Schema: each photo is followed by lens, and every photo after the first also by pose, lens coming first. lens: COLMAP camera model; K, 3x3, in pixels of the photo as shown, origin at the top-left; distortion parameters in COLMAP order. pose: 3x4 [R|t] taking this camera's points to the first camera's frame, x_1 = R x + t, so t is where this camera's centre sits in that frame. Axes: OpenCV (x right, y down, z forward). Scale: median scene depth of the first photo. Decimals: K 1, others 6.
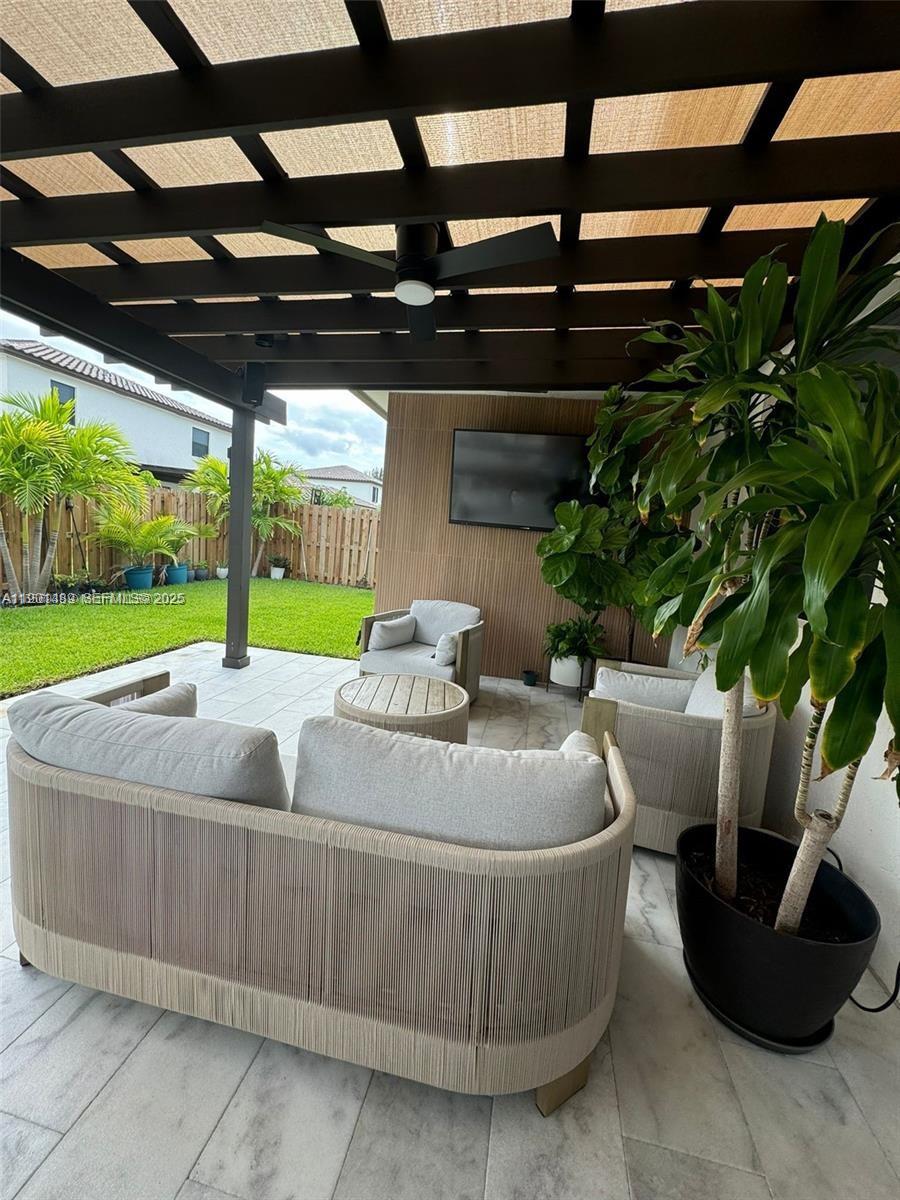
lens RADIAL K [[484.9, 0, 447.3], [0, 484.9, 597.5], [0, 0, 1]] dist [-0.003339, 0.000634]
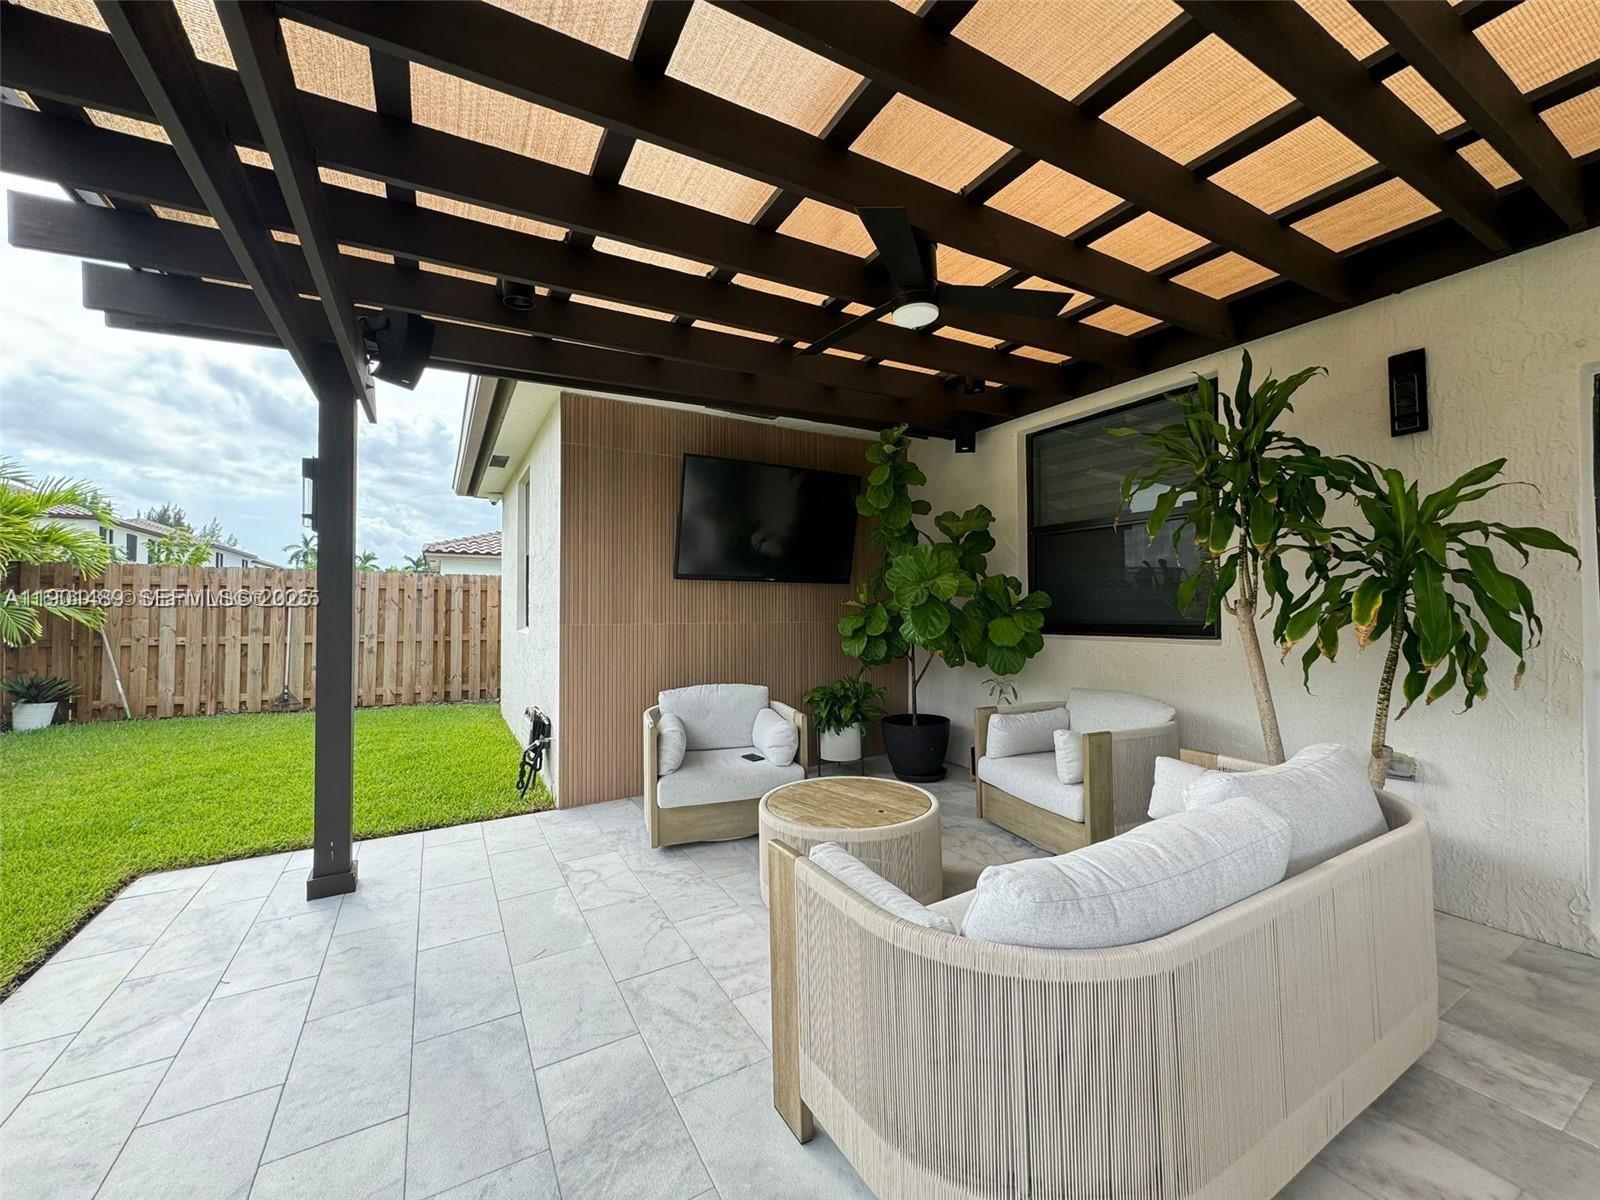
lens RADIAL K [[646.5, 0, 800.8], [0, 646.5, 593.3], [0, 0, 1]] dist [-0.003339, 0.000634]
pose [[0.746405, -0.072768, 0.661502, -1.262700], [0.150611, 0.986684, -0.061402, -0.112281], [-0.648225, 0.145461, 0.747426, 0.406979]]
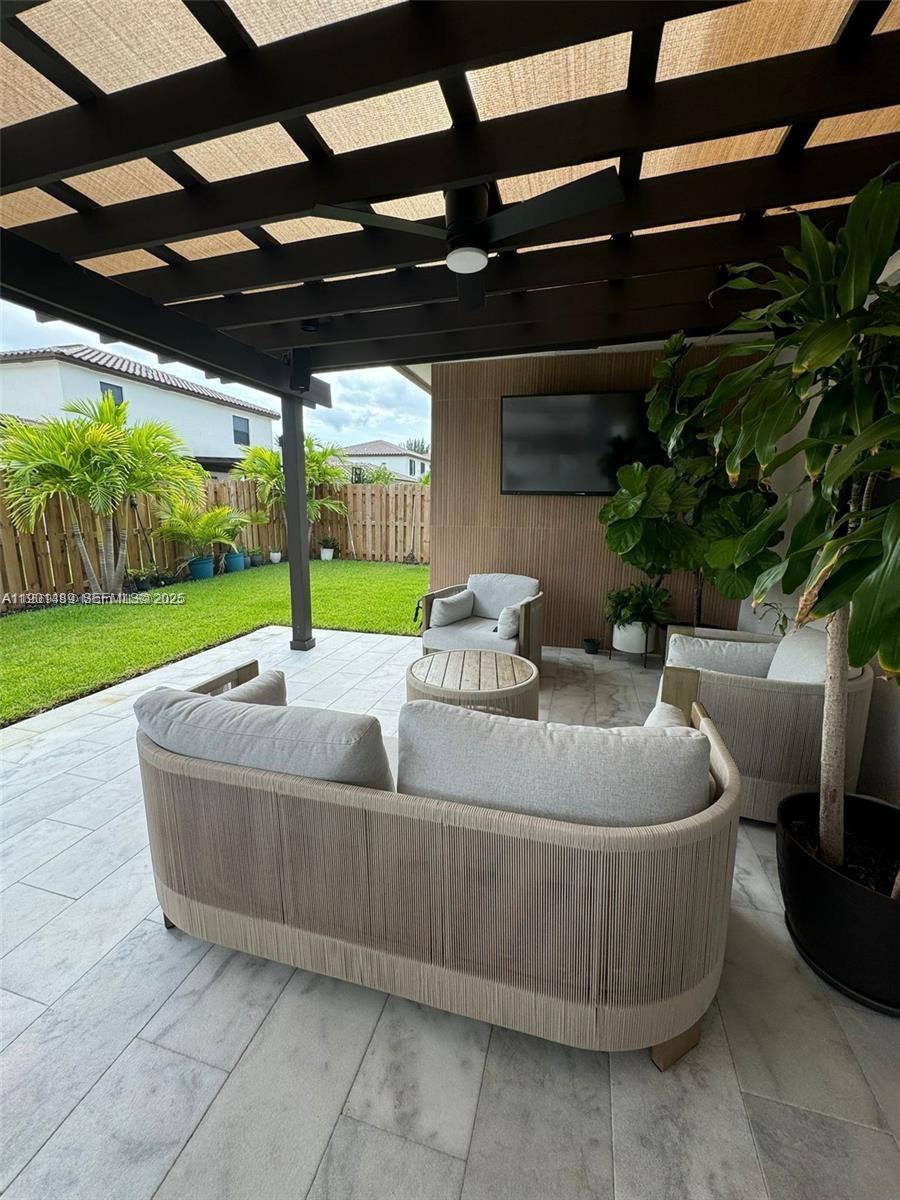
lens RADIAL K [[484.9, 0, 446.0], [0, 484.9, 598.4], [0, 0, 1]] dist [-0.003339, 0.000634]
pose [[0.994131, -0.056112, -0.092493, -0.070363], [0.061921, 0.996204, 0.061177, -0.024969], [0.088710, -0.066546, 0.993832, -0.008201]]
